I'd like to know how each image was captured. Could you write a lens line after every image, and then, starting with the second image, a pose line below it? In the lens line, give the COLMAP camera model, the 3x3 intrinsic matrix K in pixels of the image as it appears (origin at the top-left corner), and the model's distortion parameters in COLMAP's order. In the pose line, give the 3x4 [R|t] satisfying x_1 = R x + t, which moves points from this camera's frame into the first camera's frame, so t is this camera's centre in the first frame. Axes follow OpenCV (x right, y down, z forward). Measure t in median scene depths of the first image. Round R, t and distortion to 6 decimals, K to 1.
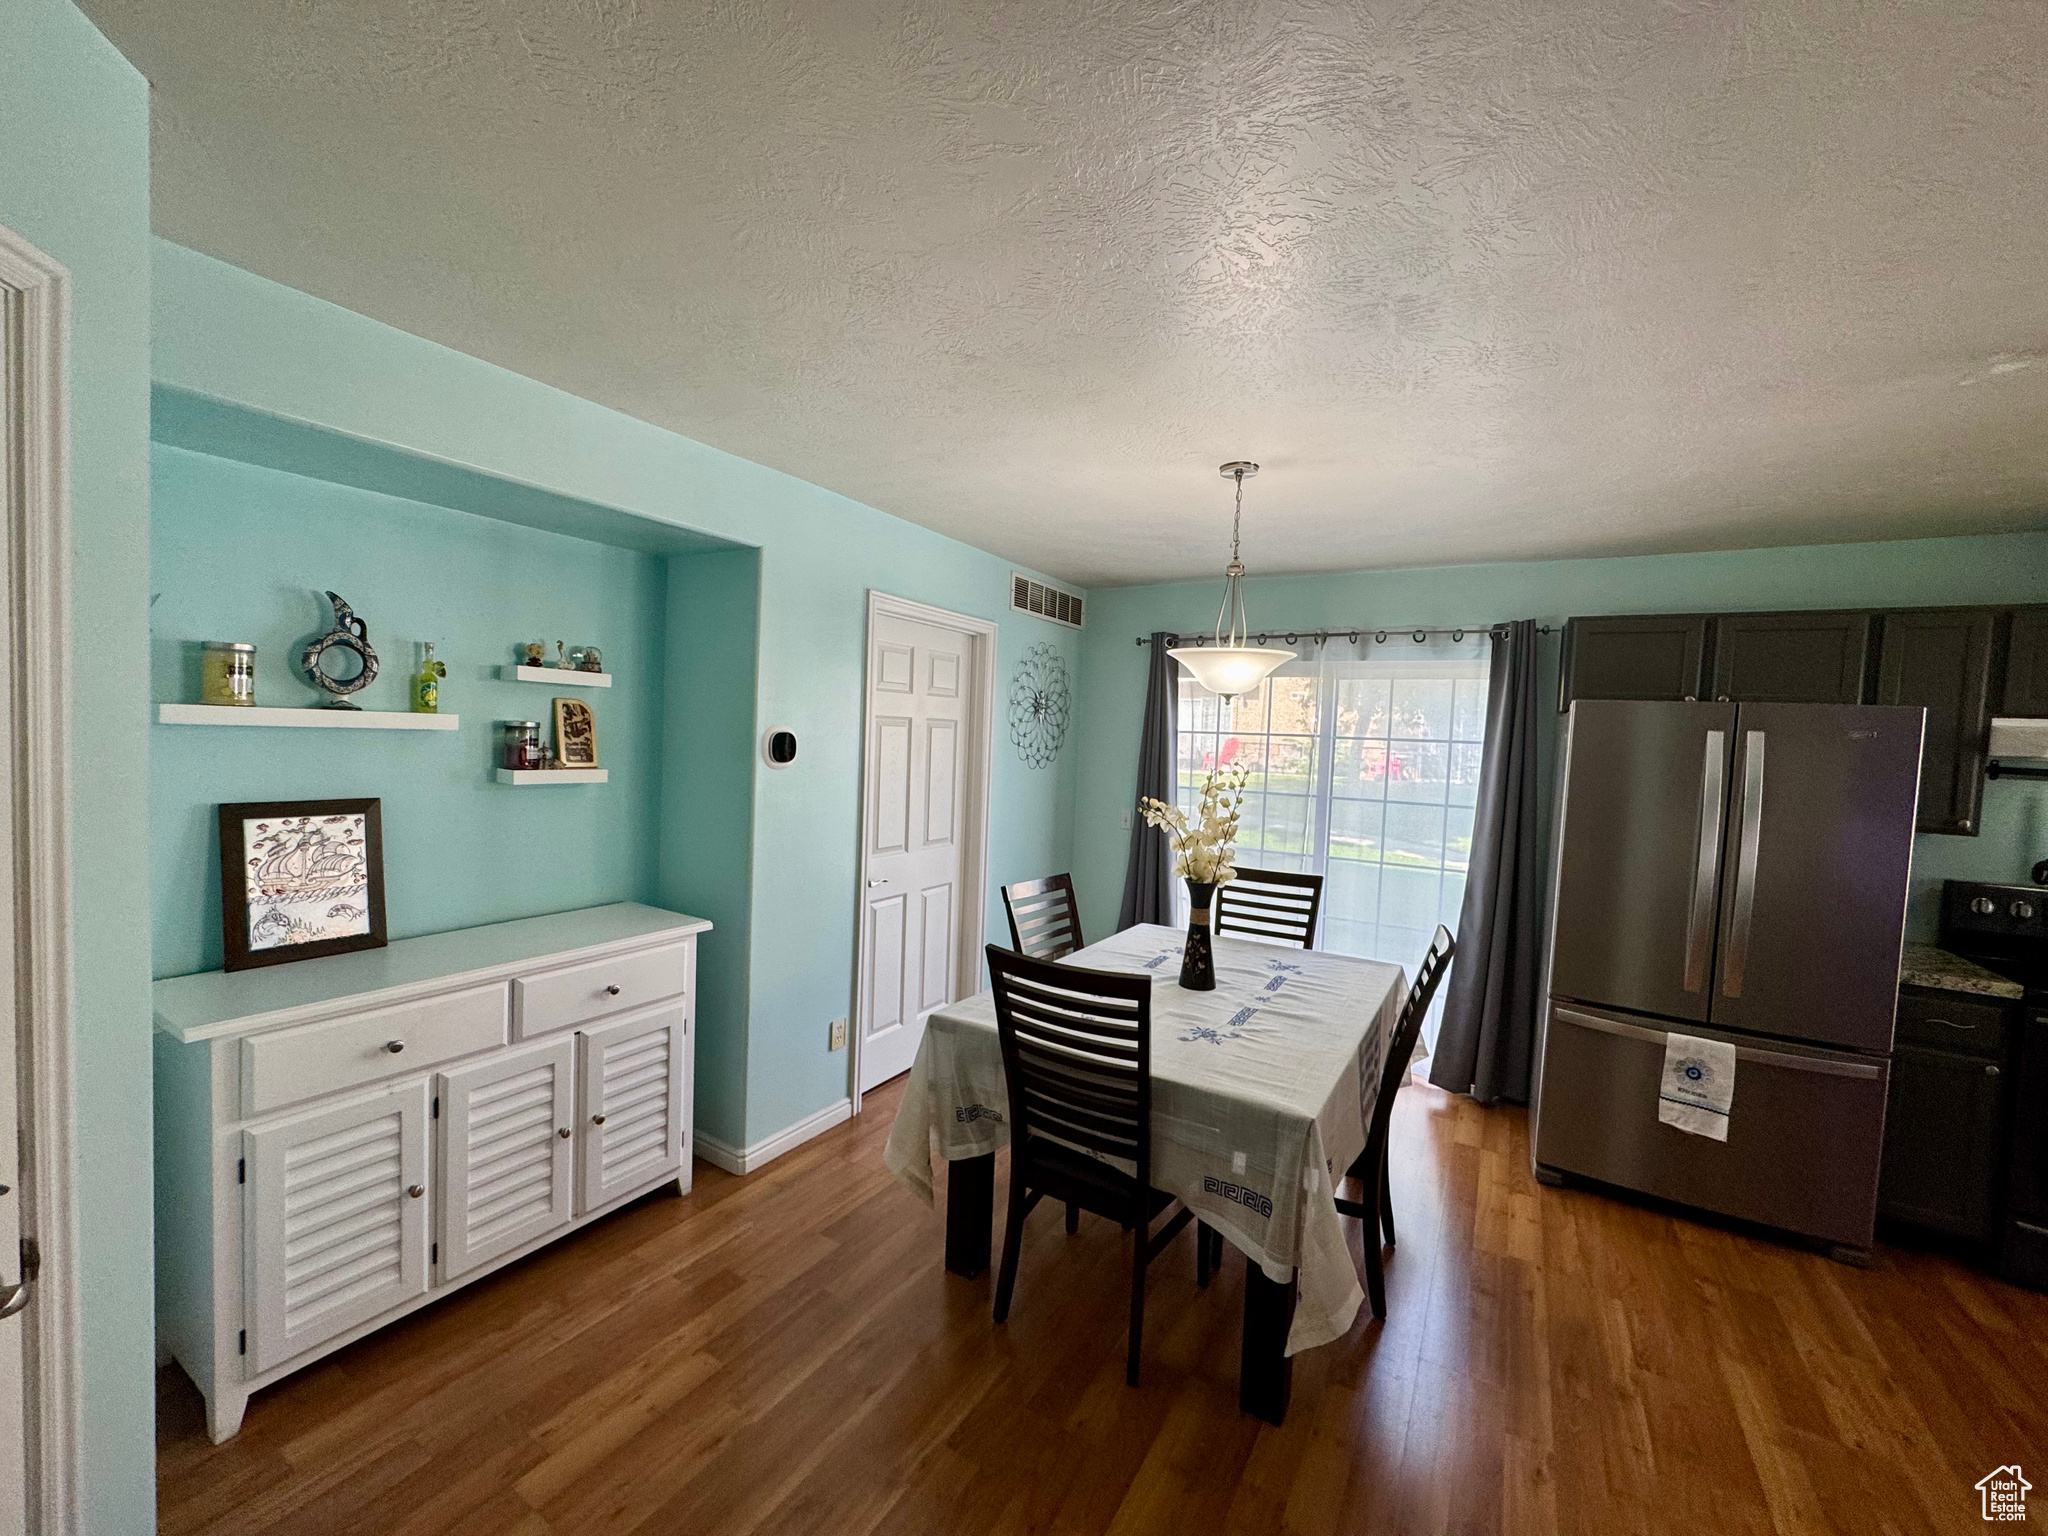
lens RADIAL K [[813.8, 0, 1023.3], [0, 813.8, 770.2], [0, 0, 1]] dist [-0.001652, -0.000201]
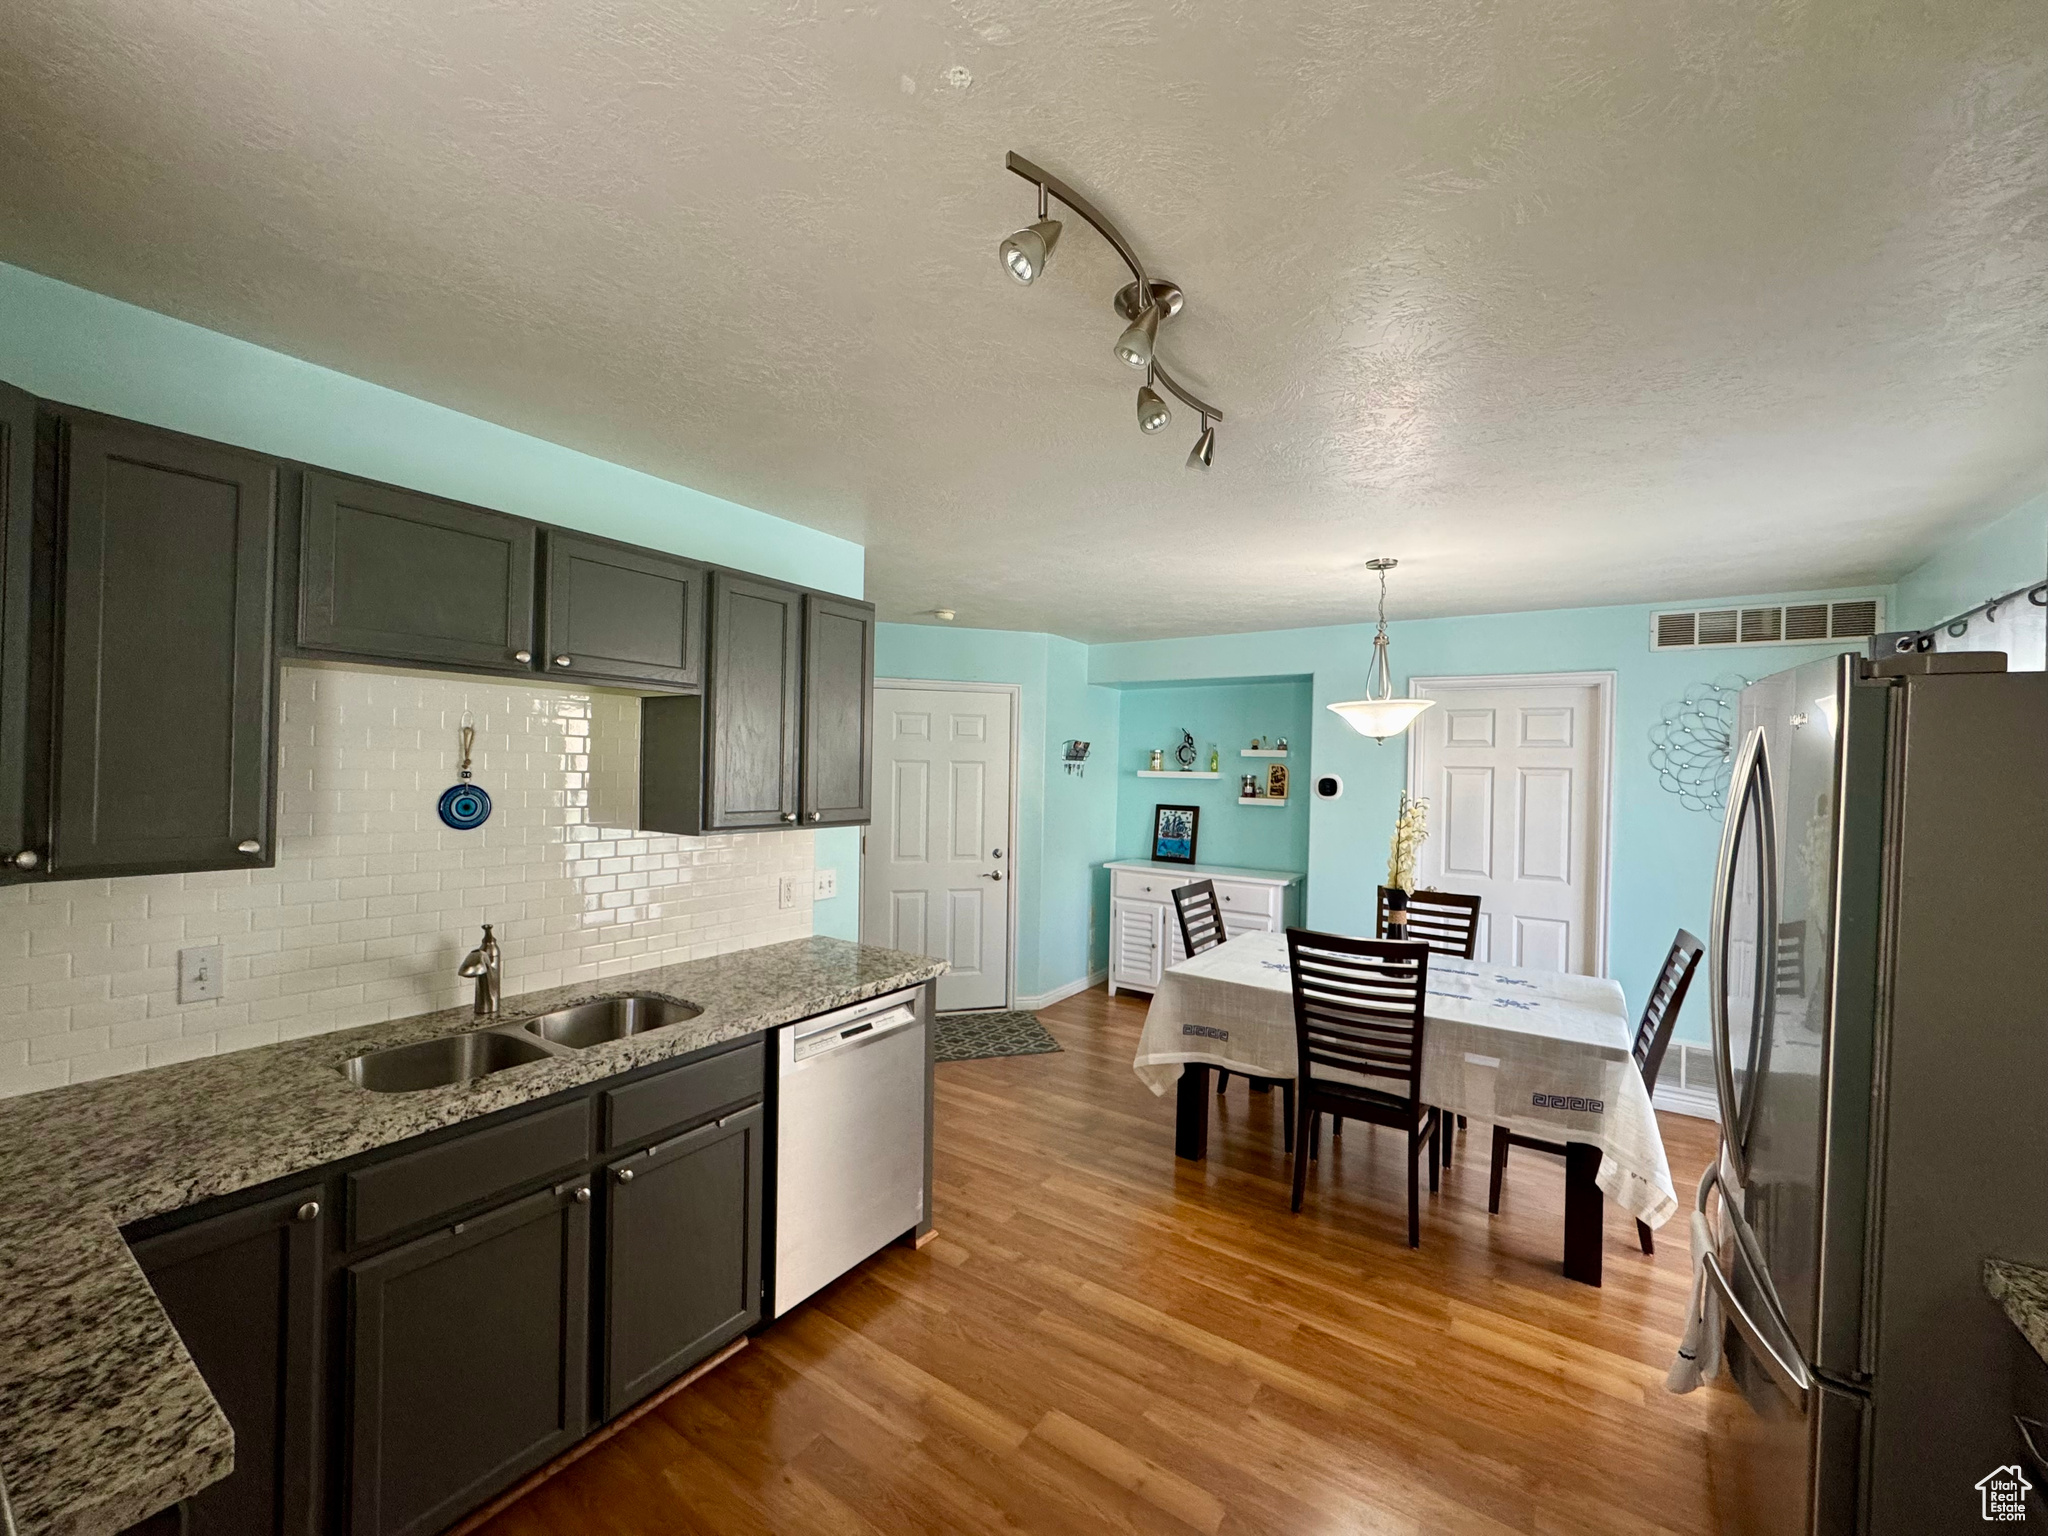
lens RADIAL K [[835.5, 0, 1007.8], [0, 835.5, 764.3], [0, 0, 1]] dist [-0.001328, -0.000126]
pose [[-0.073345, -0.044010, -0.996335, 1.553908], [-0.068613, 0.996881, -0.038983, 0.039273], [0.994944, 0.065502, -0.076136, 0.505892]]
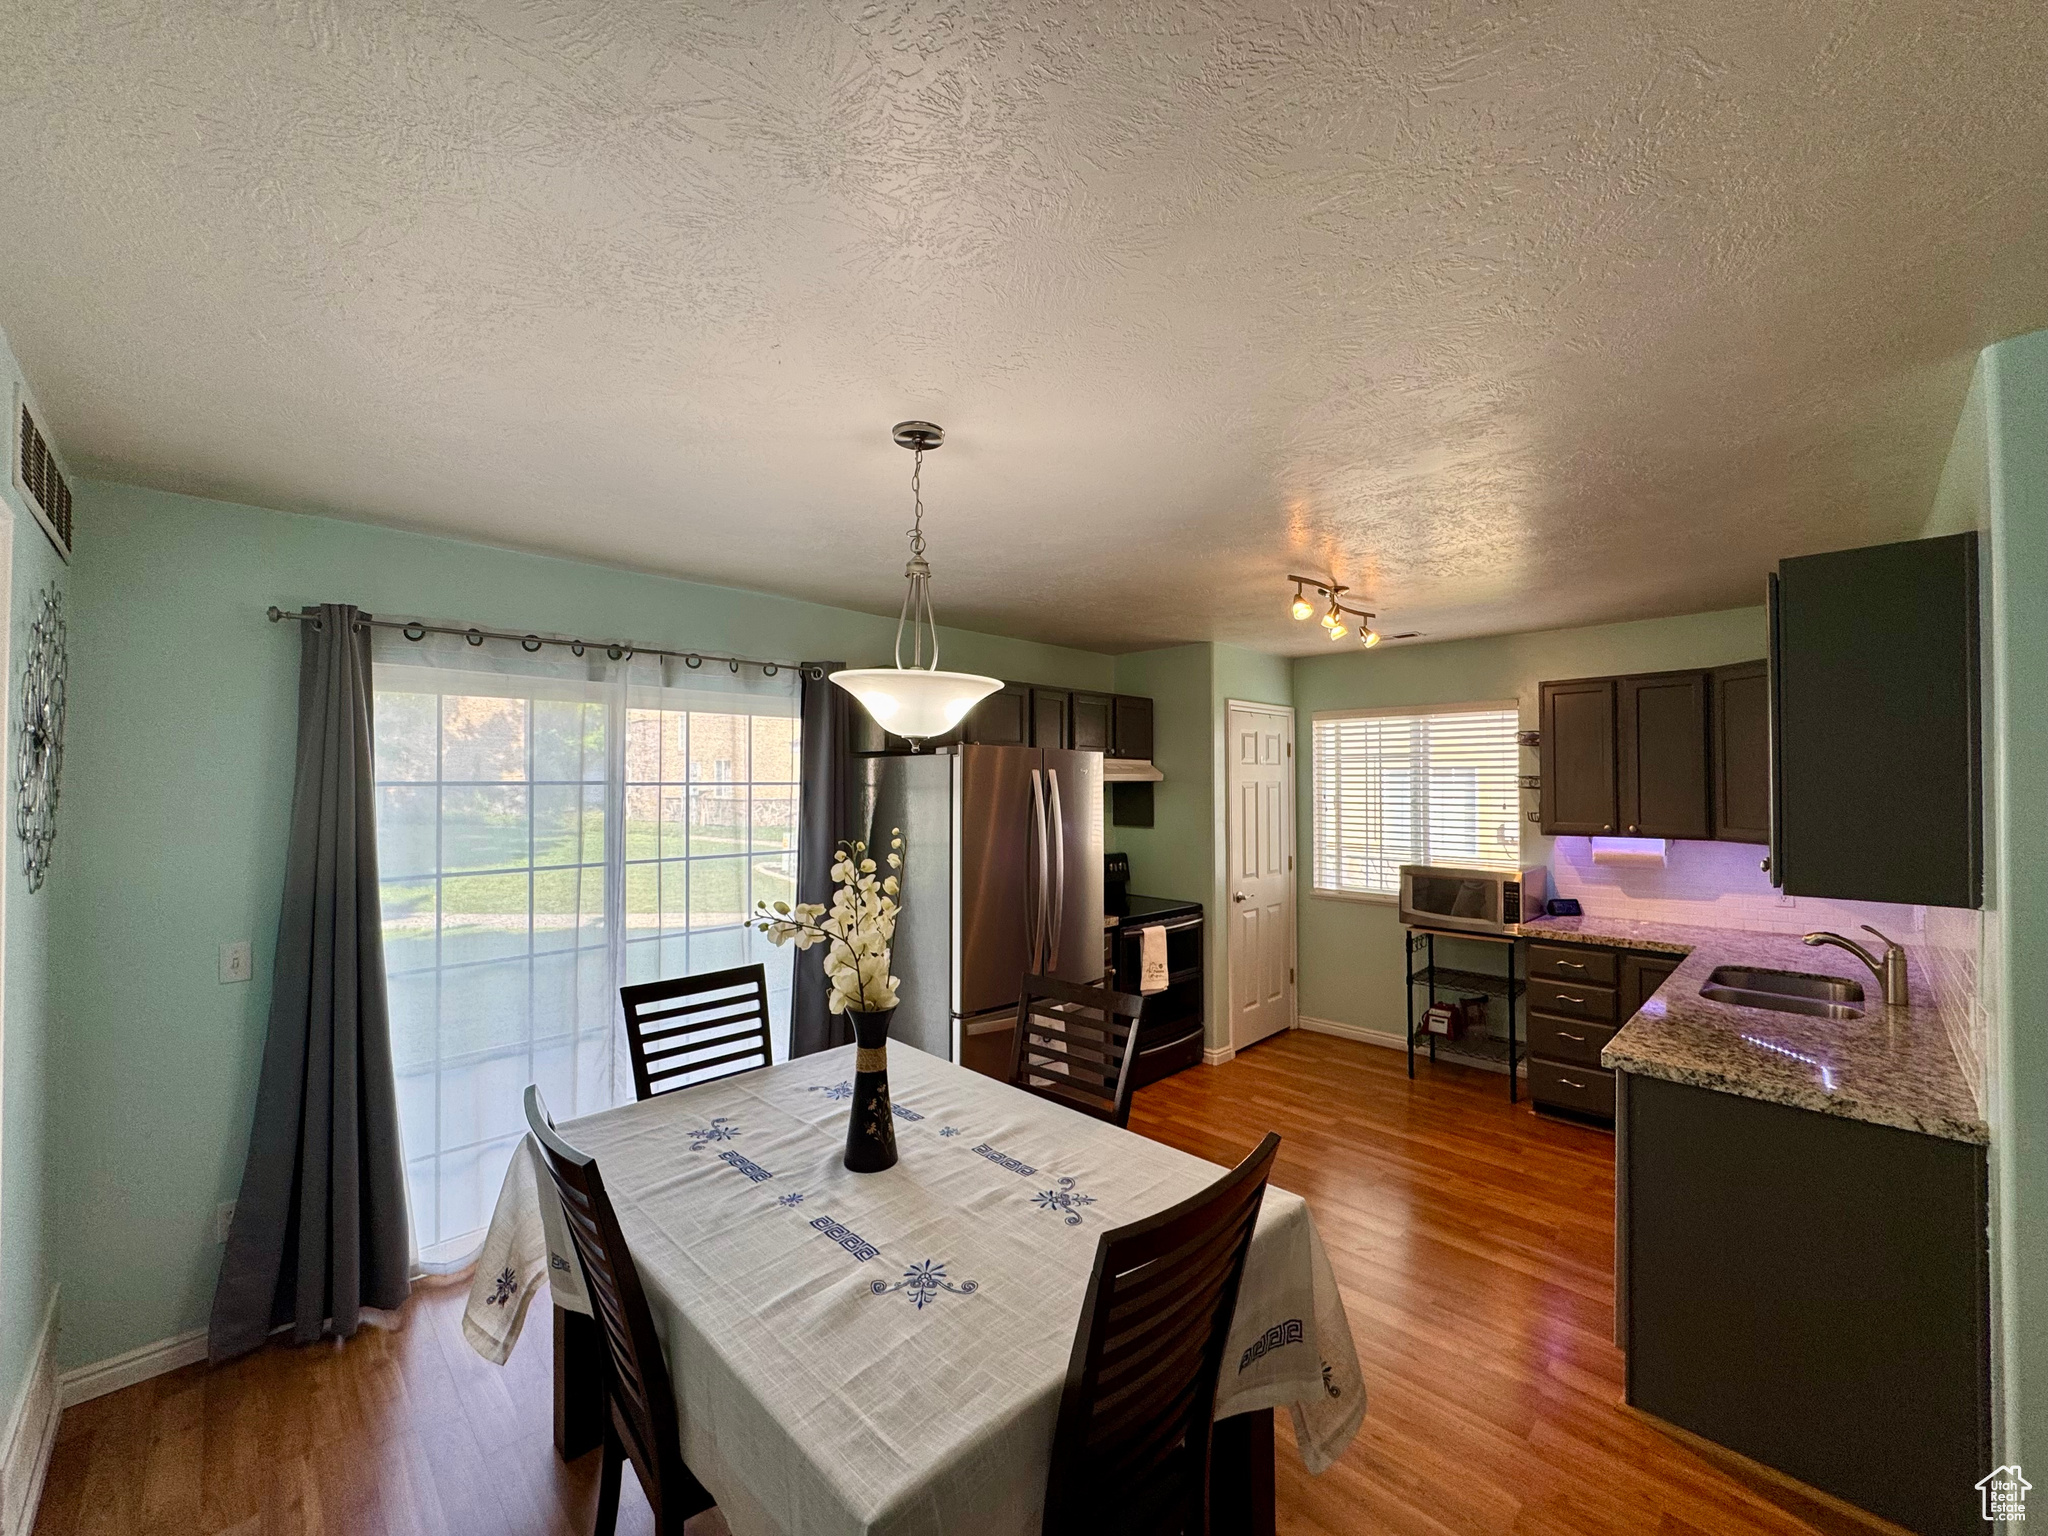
lens RADIAL K [[813.8, 0, 1023.3], [0, 813.8, 770.2], [0, 0, 1]] dist [-0.001652, -0.000201]
pose [[0.244270, -0.025993, 0.969359, -0.415168], [0.056096, 0.998345, 0.012635, -0.065253], [-0.968083, 0.051291, 0.245324, 0.703241]]
